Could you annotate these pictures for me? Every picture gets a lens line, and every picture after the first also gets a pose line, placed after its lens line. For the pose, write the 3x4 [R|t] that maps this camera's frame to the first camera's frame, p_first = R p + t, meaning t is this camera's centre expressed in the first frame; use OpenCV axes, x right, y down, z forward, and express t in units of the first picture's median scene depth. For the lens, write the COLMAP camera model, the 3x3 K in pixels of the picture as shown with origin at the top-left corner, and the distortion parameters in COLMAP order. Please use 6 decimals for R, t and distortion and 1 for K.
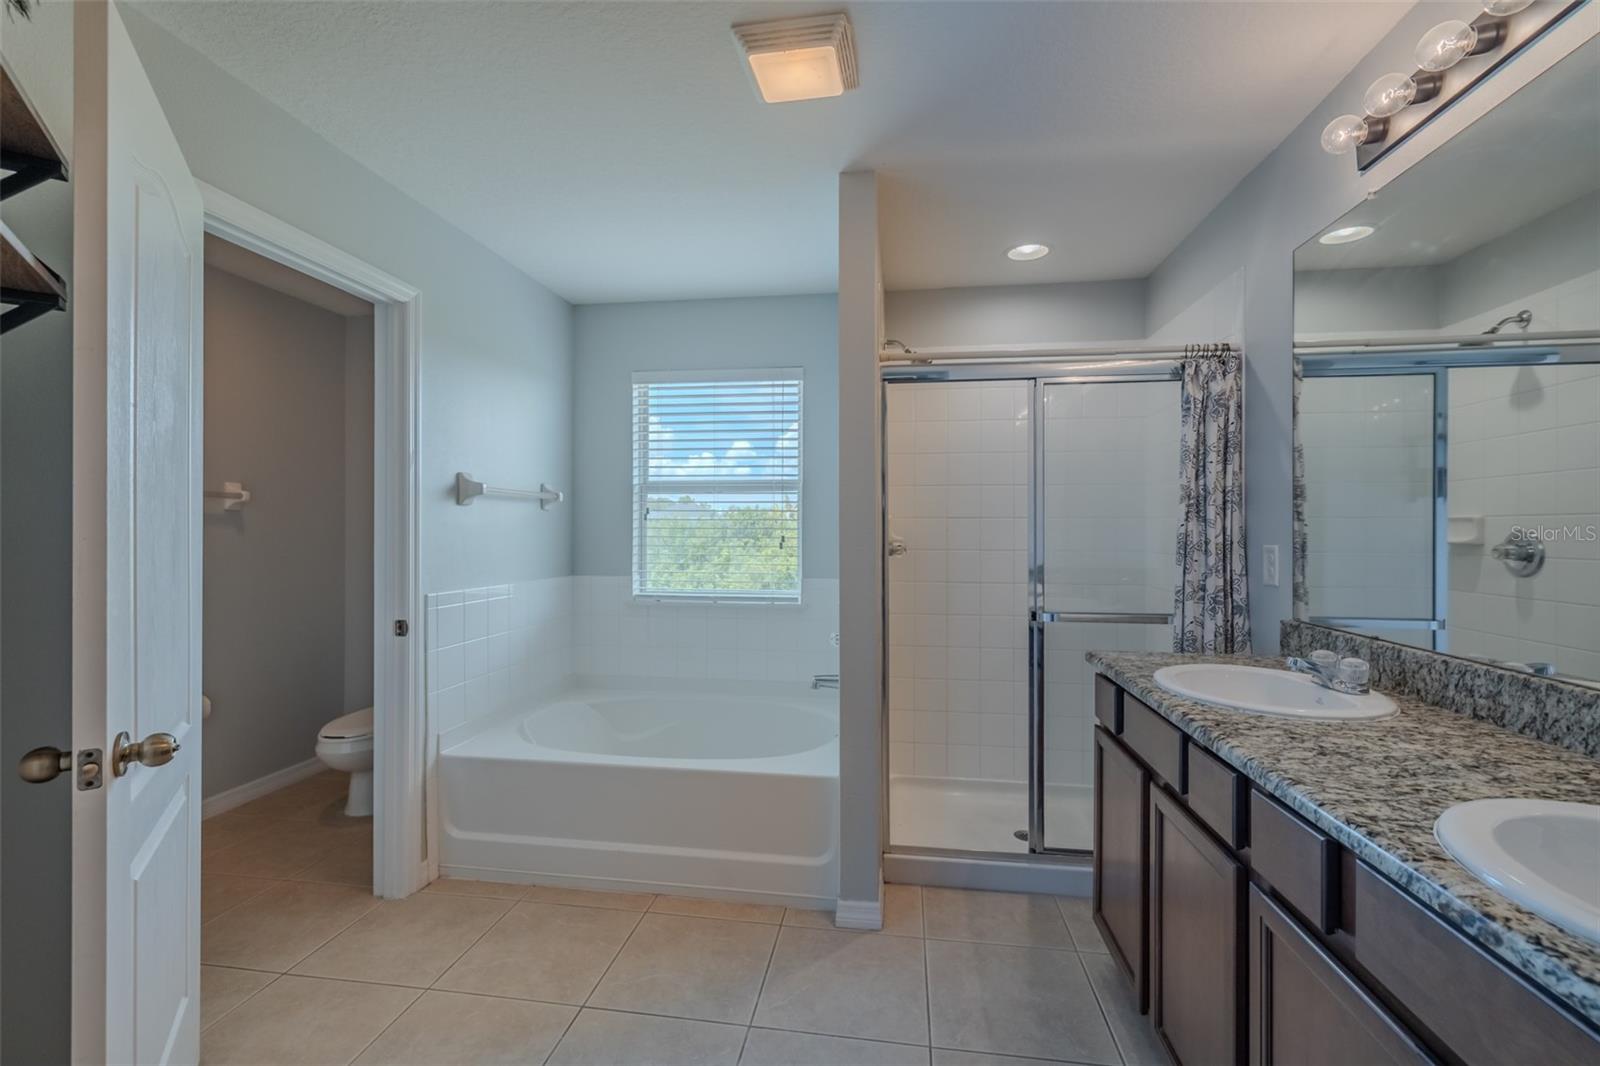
lens RADIAL K [[684.8, 0, 789.4], [0, 684.8, 532.9], [0, 0, 1]] dist [0.001821, 0.001016]
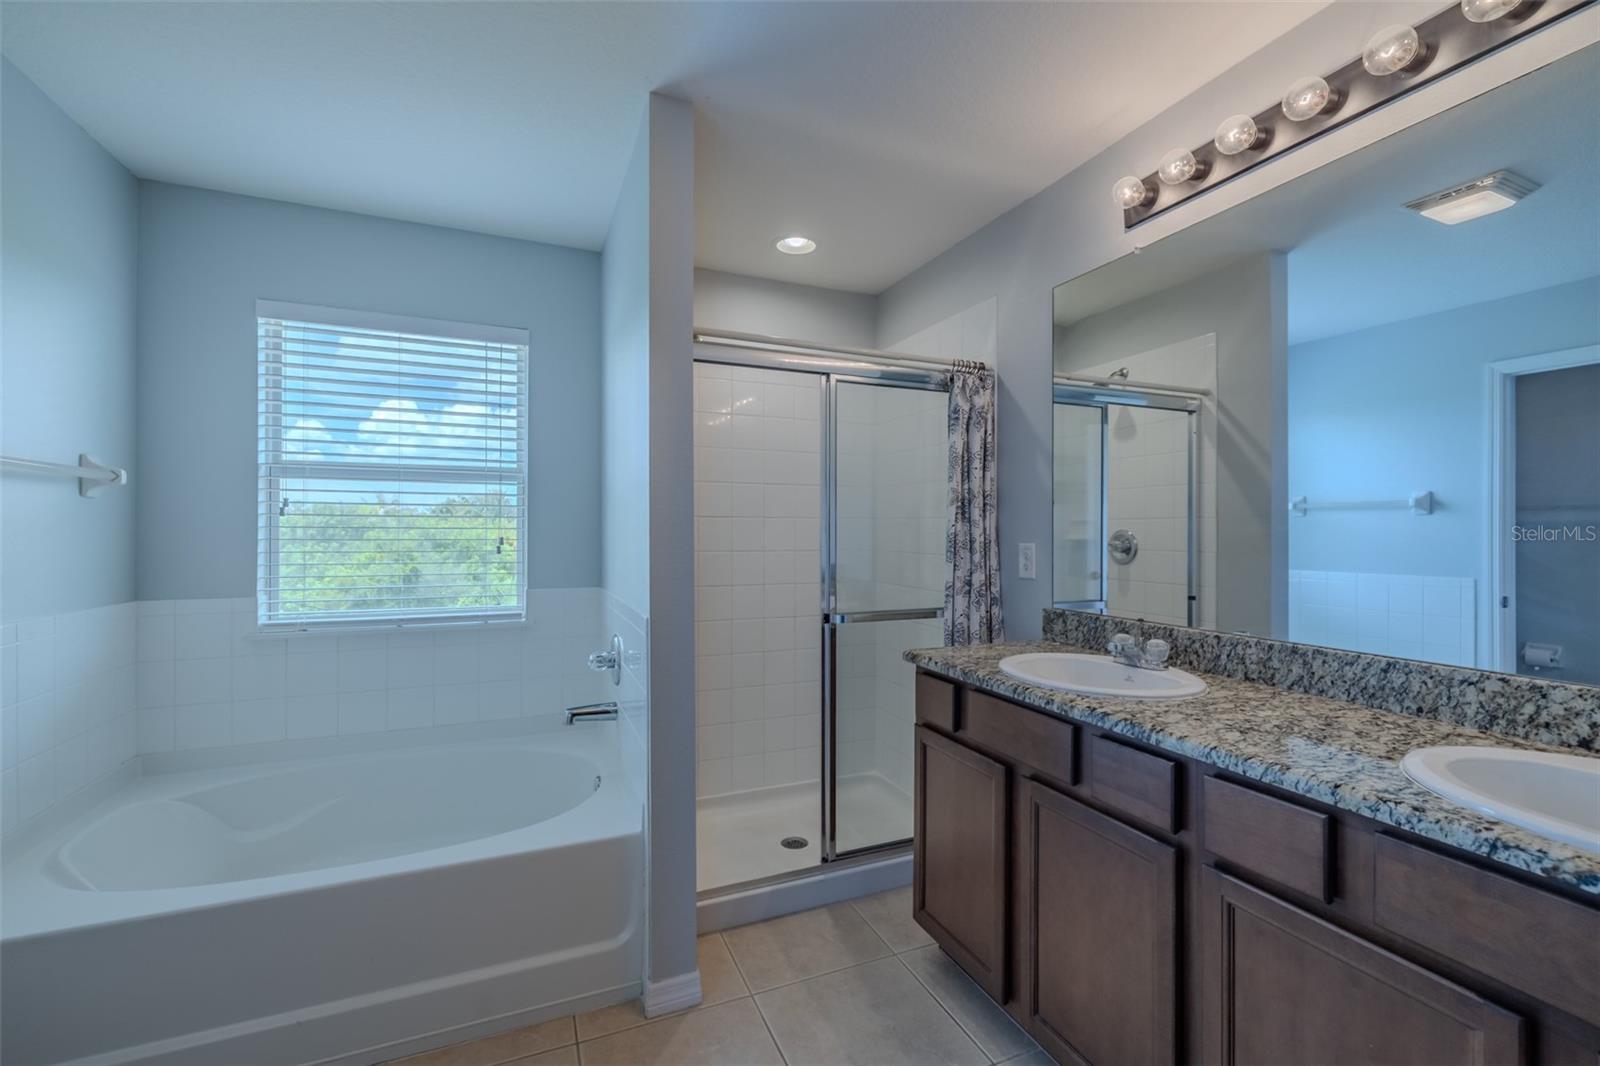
lens RADIAL K [[684.8, 0, 804.0], [0, 684.8, 531.6], [0, 0, 1]] dist [0.001821, 0.001016]
pose [[0.851293, -0.001138, 0.524690, -0.194535], [0.001911, 0.999998, -0.000931, -0.001062], [-0.524688, 0.001795, 0.851293, 0.203923]]
